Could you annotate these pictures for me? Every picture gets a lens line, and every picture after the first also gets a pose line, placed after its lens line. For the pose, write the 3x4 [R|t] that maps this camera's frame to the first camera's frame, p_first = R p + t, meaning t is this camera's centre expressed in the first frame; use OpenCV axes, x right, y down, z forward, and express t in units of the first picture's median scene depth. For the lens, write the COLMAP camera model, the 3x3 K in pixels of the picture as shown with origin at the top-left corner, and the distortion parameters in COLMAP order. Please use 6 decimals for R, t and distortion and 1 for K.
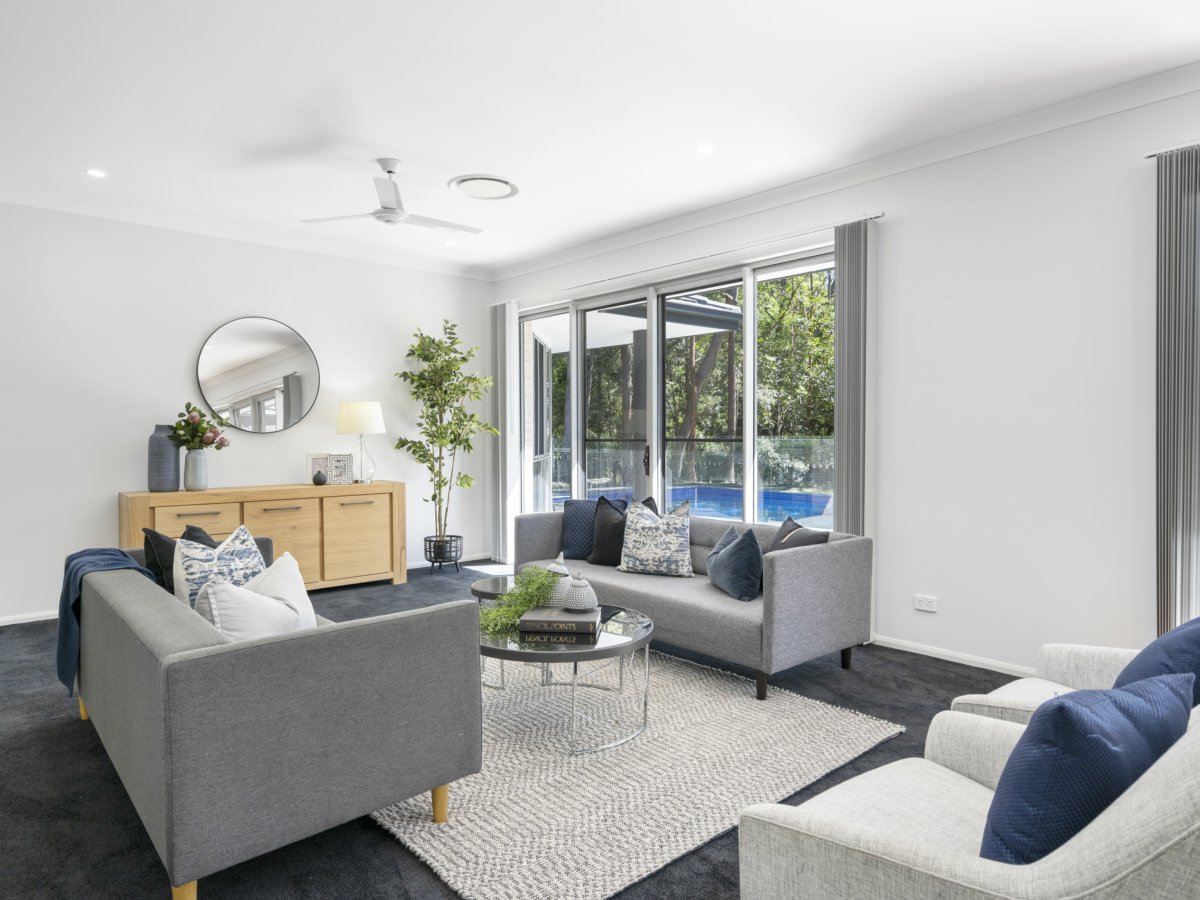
lens RADIAL K [[735.0, 0, 600.0], [0, 735.0, 450.0], [0, 0, 1]] dist [-0.000745, -0.000109]
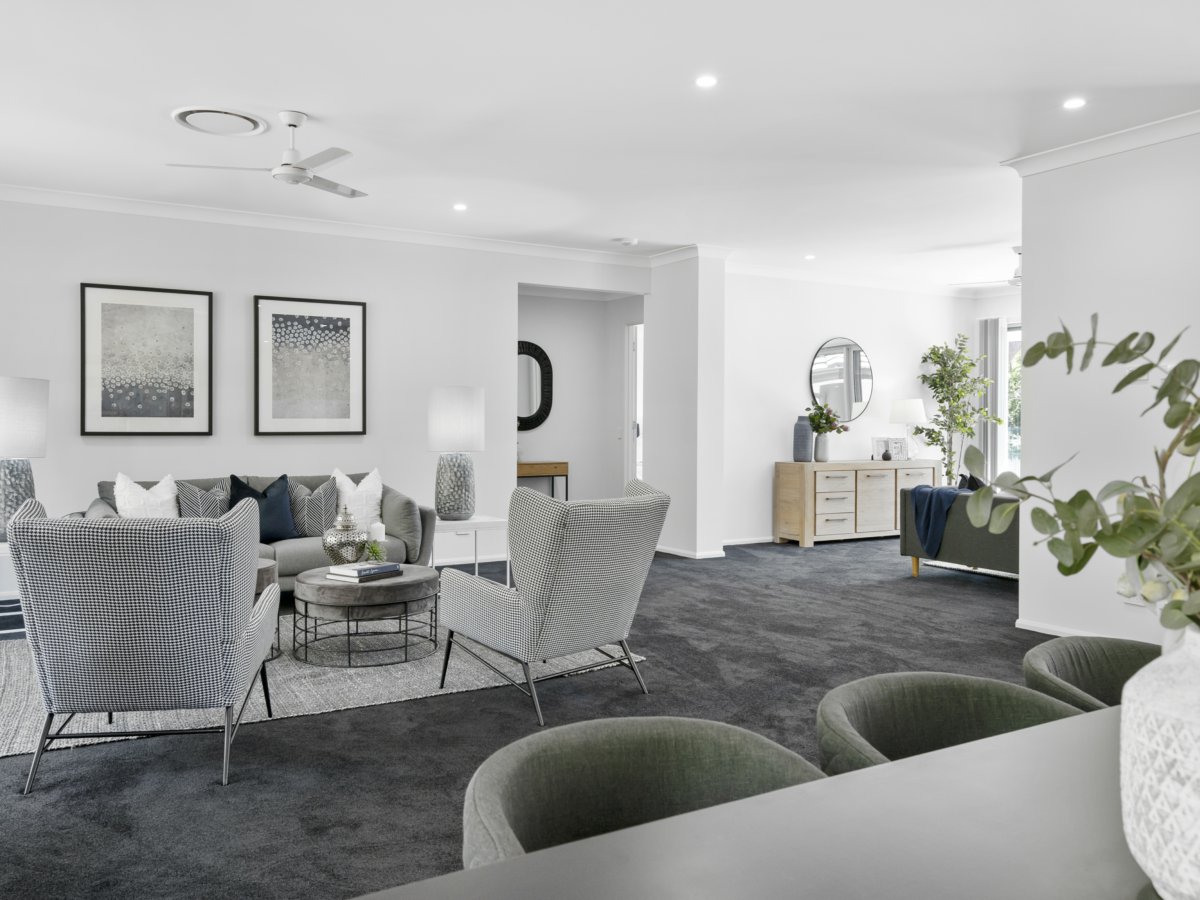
lens RADIAL K [[838.2, 0, 600.0], [0, 838.2, 450.0], [0, 0, 1]] dist [-0.000203, 0.000013]
pose [[0.970752, 0.012171, -0.239774, -0.510715], [-0.010061, 0.999899, 0.010022, 0.017871], [0.239872, -0.007316, 0.970777, -0.620328]]
